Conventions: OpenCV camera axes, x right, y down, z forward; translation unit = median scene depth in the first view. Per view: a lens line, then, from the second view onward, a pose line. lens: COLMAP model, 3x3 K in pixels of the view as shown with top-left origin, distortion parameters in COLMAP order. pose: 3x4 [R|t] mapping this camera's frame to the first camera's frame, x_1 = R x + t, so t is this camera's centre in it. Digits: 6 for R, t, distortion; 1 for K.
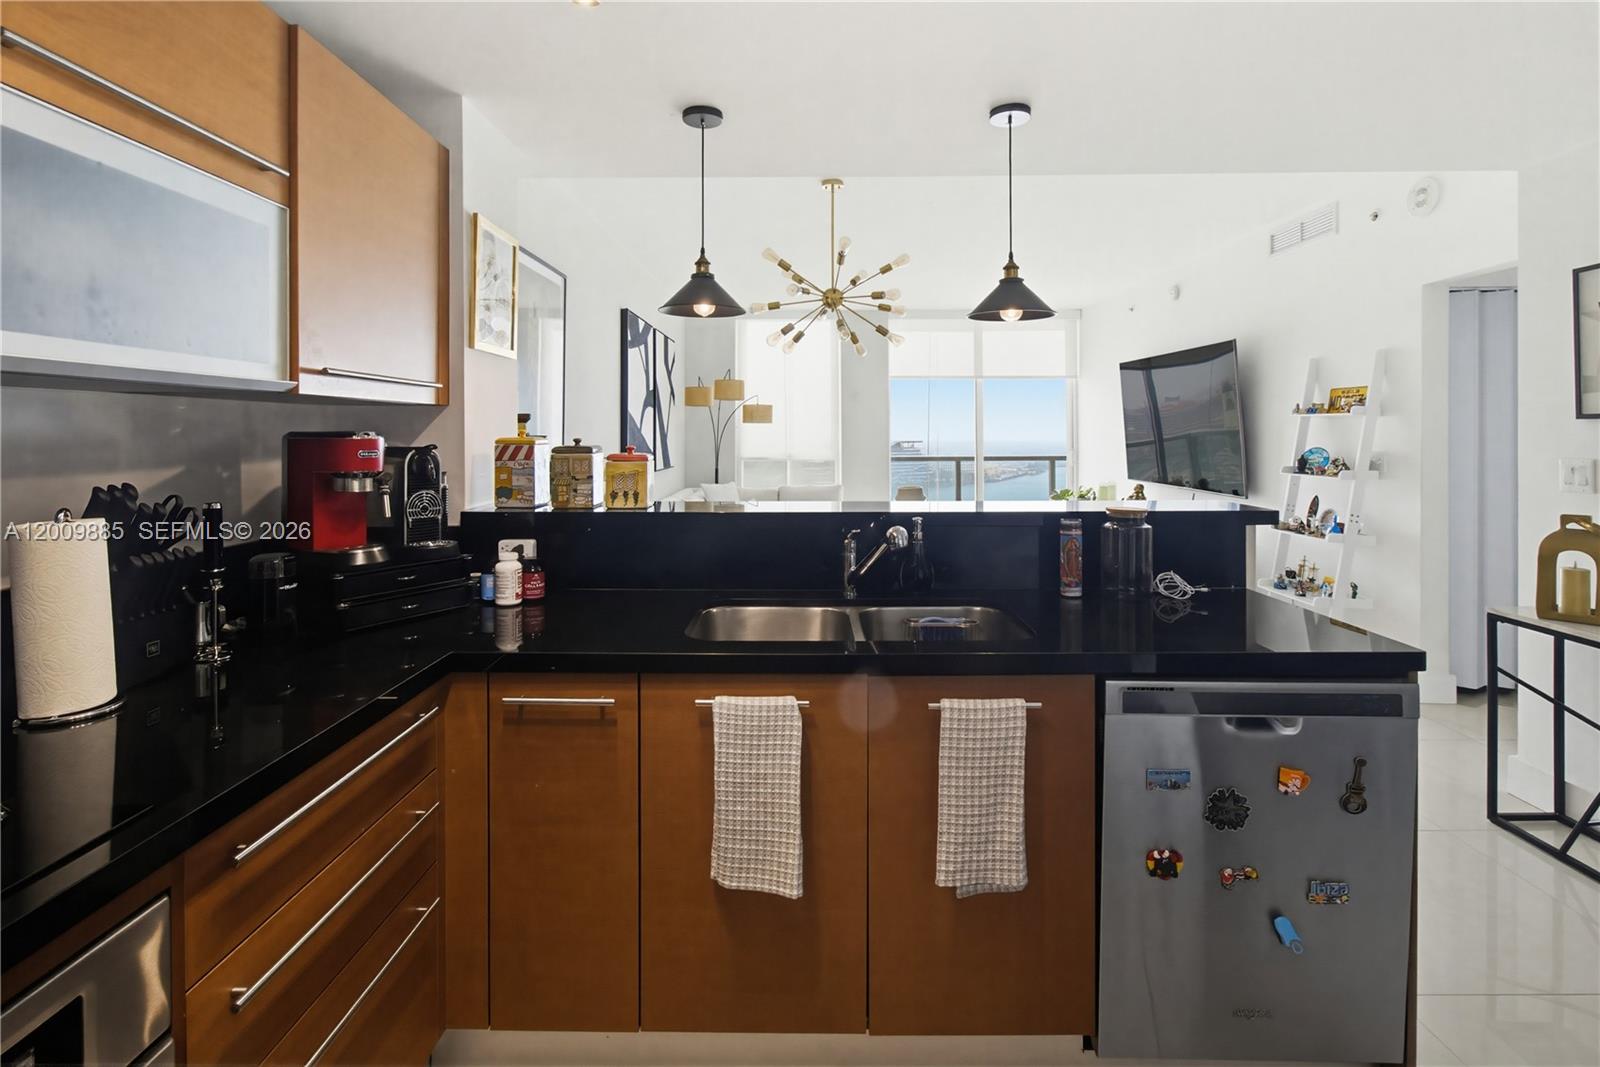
lens RADIAL K [[771.2, 0, 797.3], [0, 771.2, 435.6], [0, 0, 1]] dist [0.017587, -0.000032]
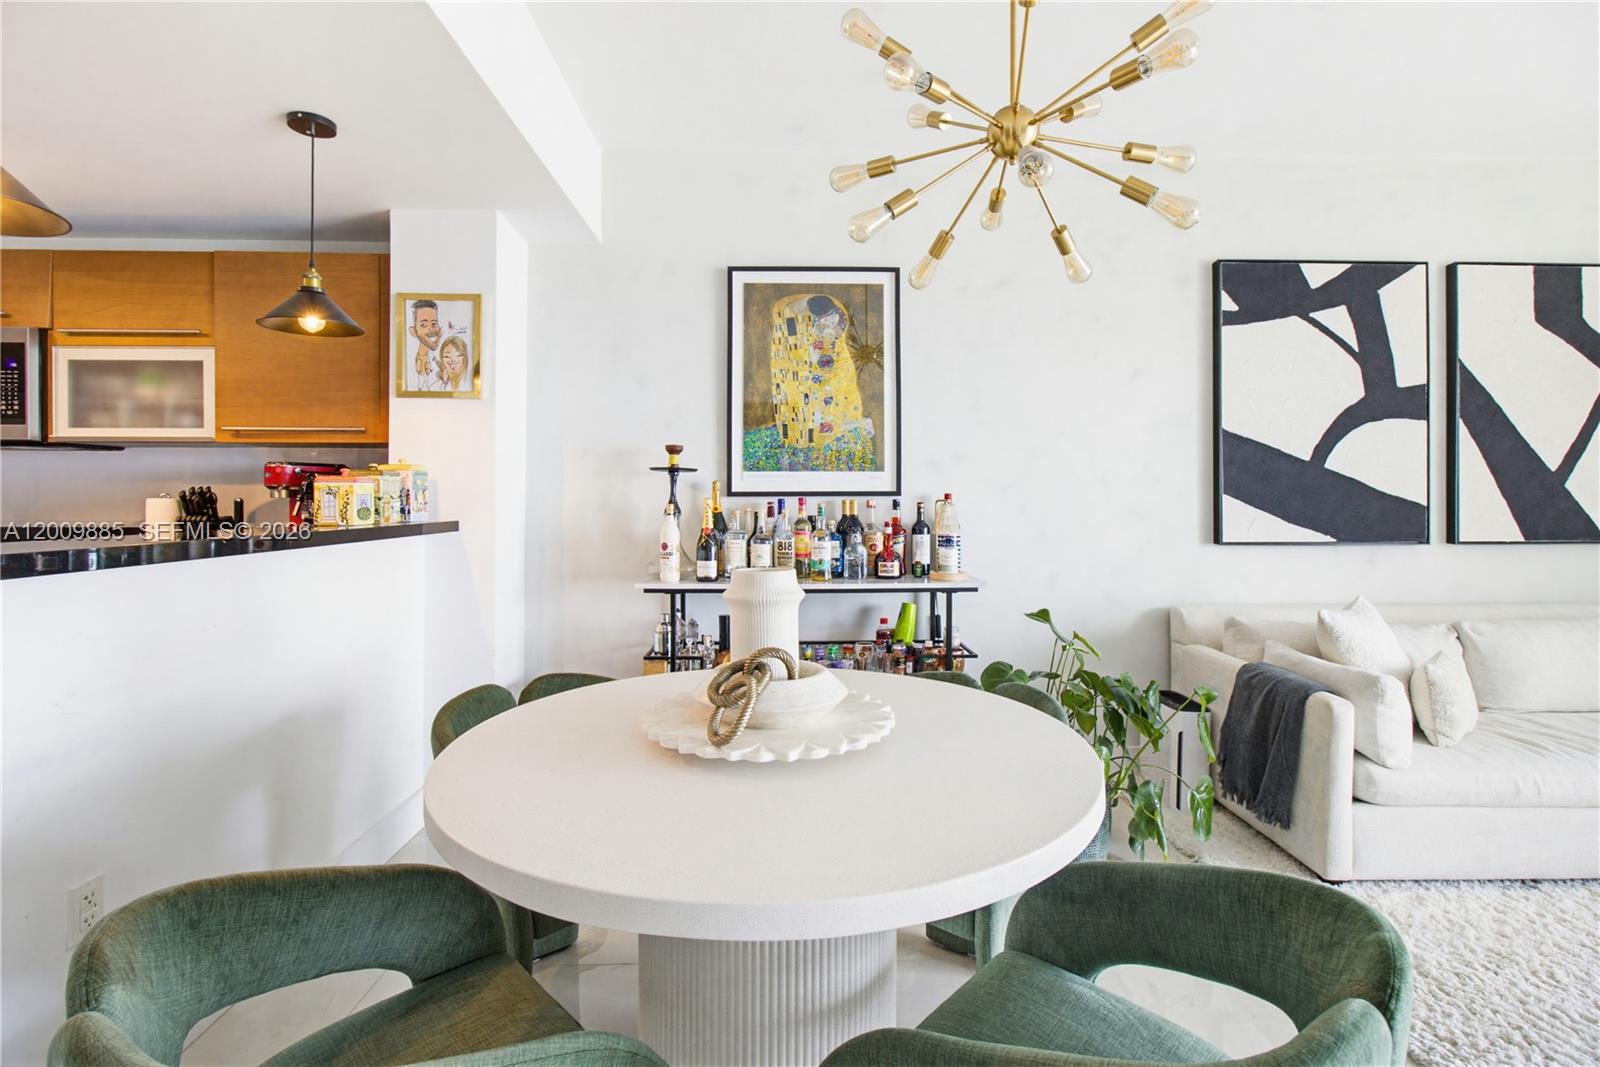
lens RADIAL K [[756.5, 0, 794.9], [0, 756.5, 495.2], [0, 0, 1]] dist [-0.015570, 0.012640]
pose [[0.042631, 0.001976, -0.999089, 0.912422], [-0.003983, 0.999990, 0.001808, 0.048950], [0.999083, 0.003903, 0.042639, 1.679766]]
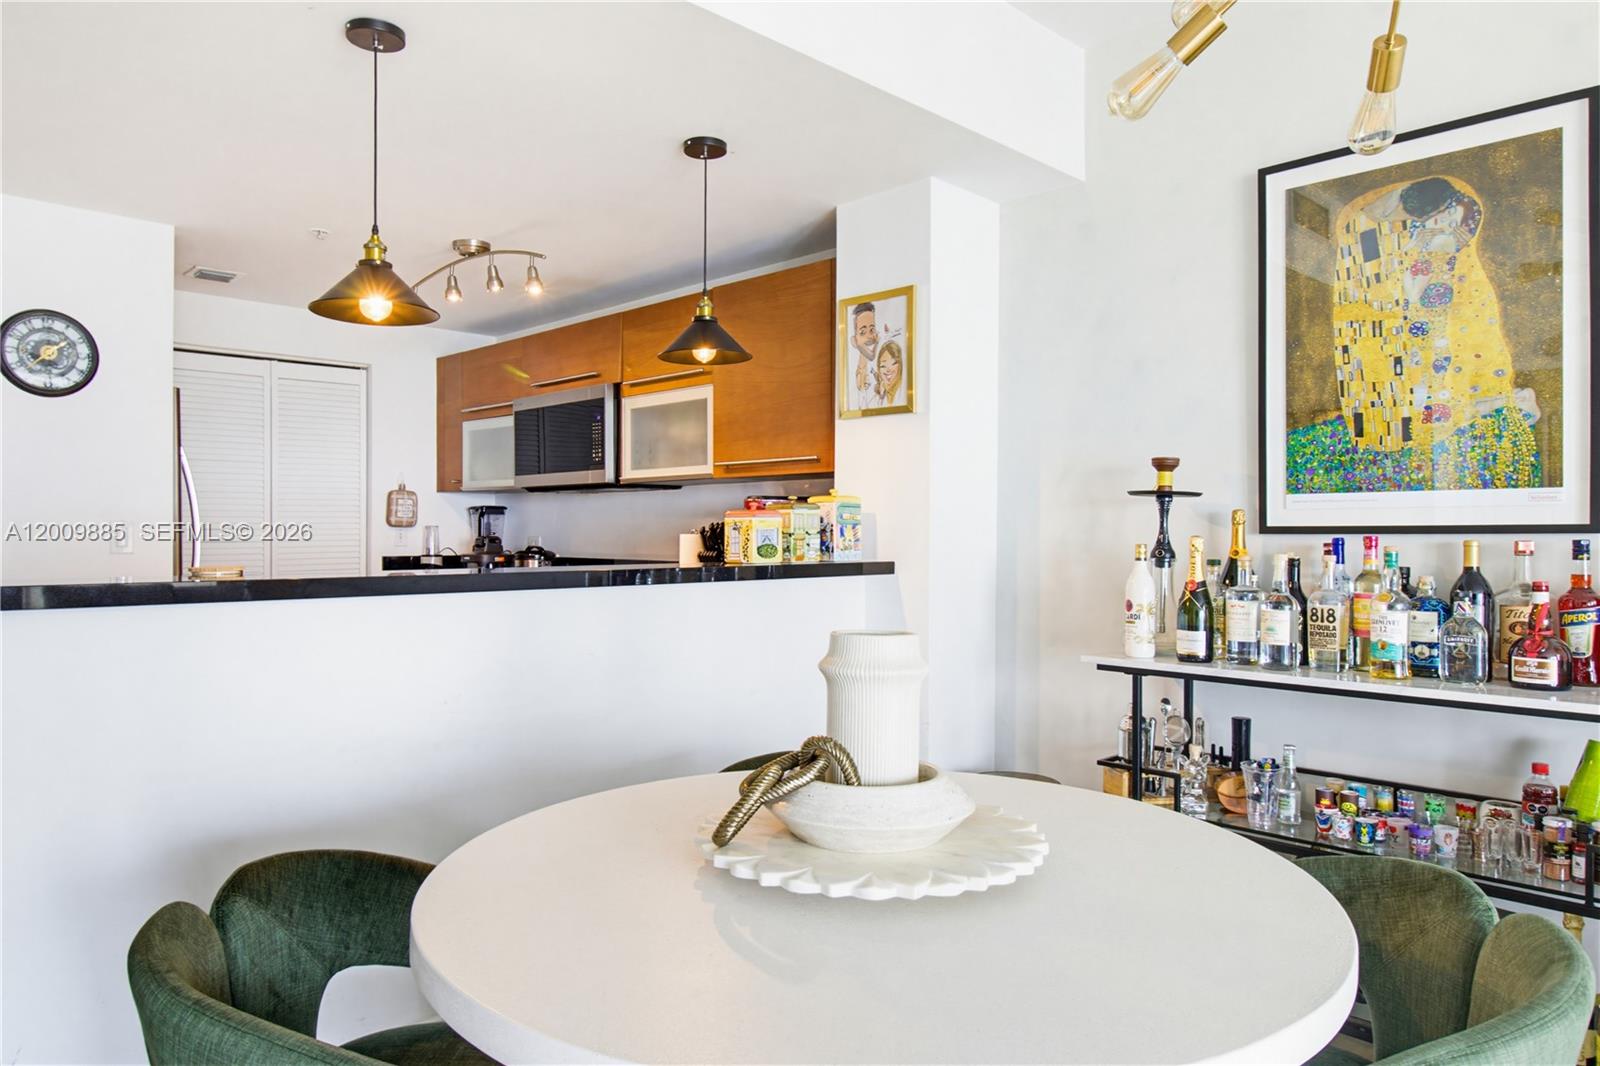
lens RADIAL K [[1059.8, 0, 800.0], [0, 1059.8, 533.0], [0, 0, 1]] dist [0.005580, -0.000680]
pose [[-0.705148, 0.000723, -0.709060, 0.758748], [-0.003444, 0.999984, 0.004445, 0.050209], [0.709052, 0.005577, -0.705134, 2.151409]]
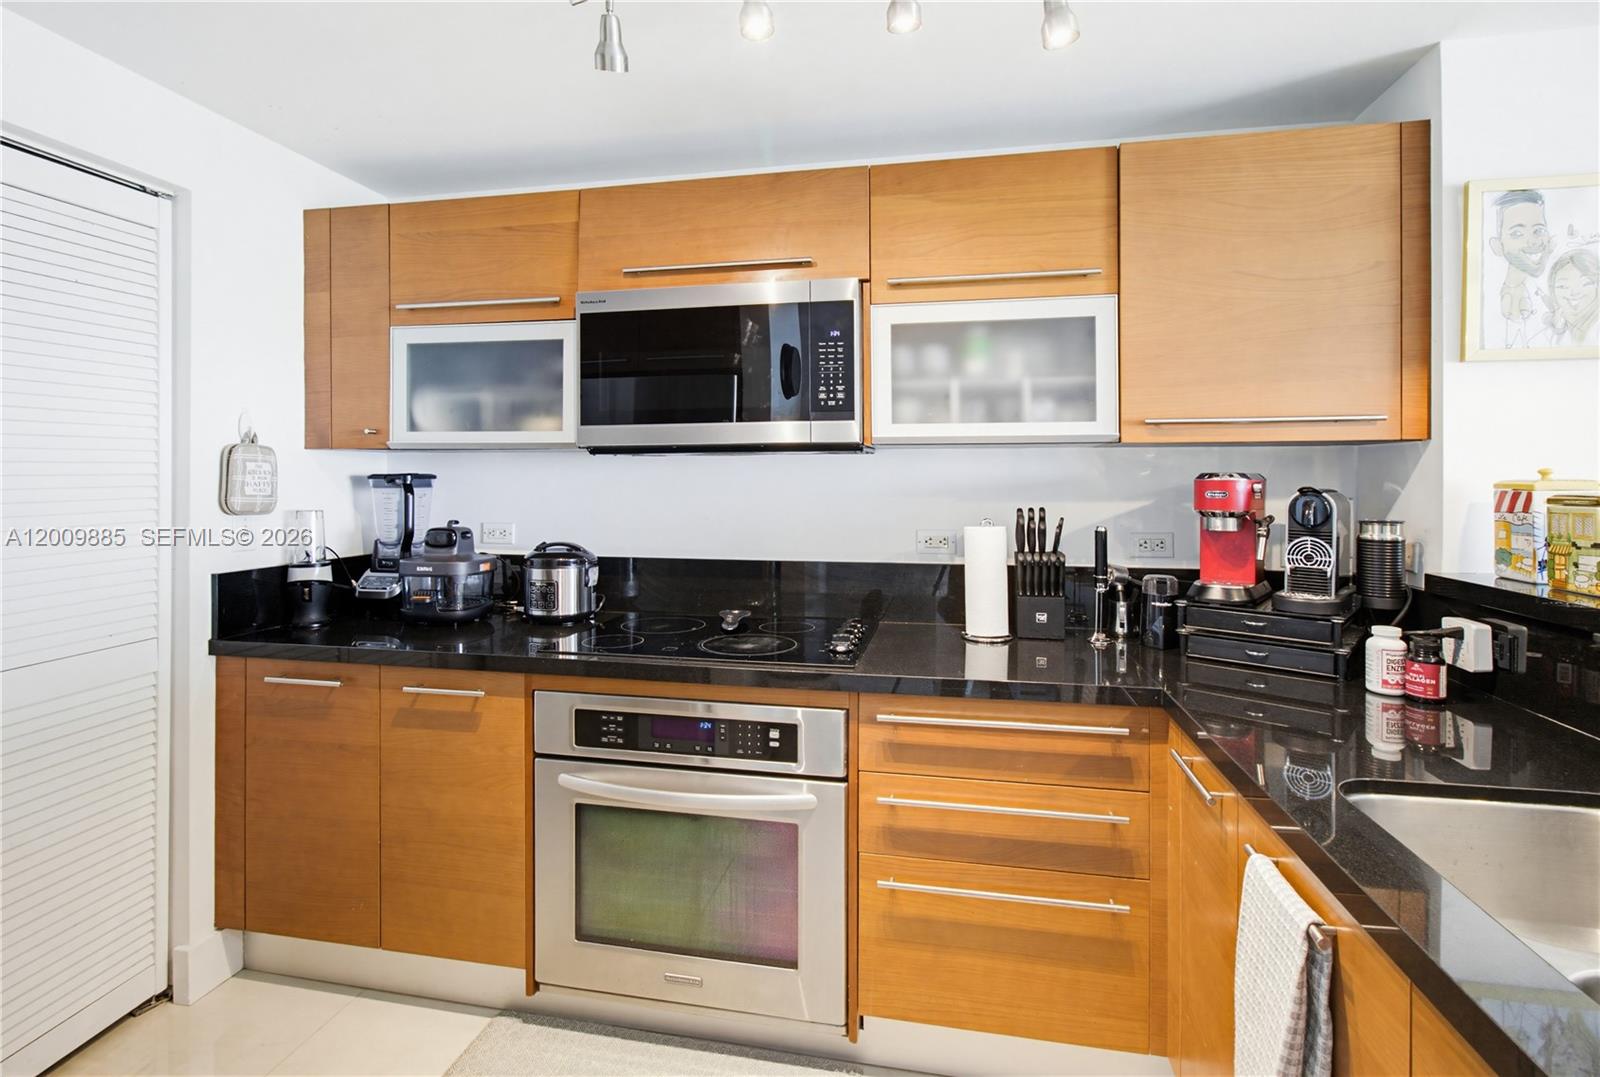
lens RADIAL K [[726.5, 0, 798.6], [0, 726.5, 479.1], [0, 0, 1]] dist [-0.001517, -0.000071]
pose [[-0.174832, 0.003501, -0.984592, 0.402136], [-0.001785, 0.999991, 0.003873, 0.000200], [0.984597, 0.002434, -0.174824, 0.481298]]
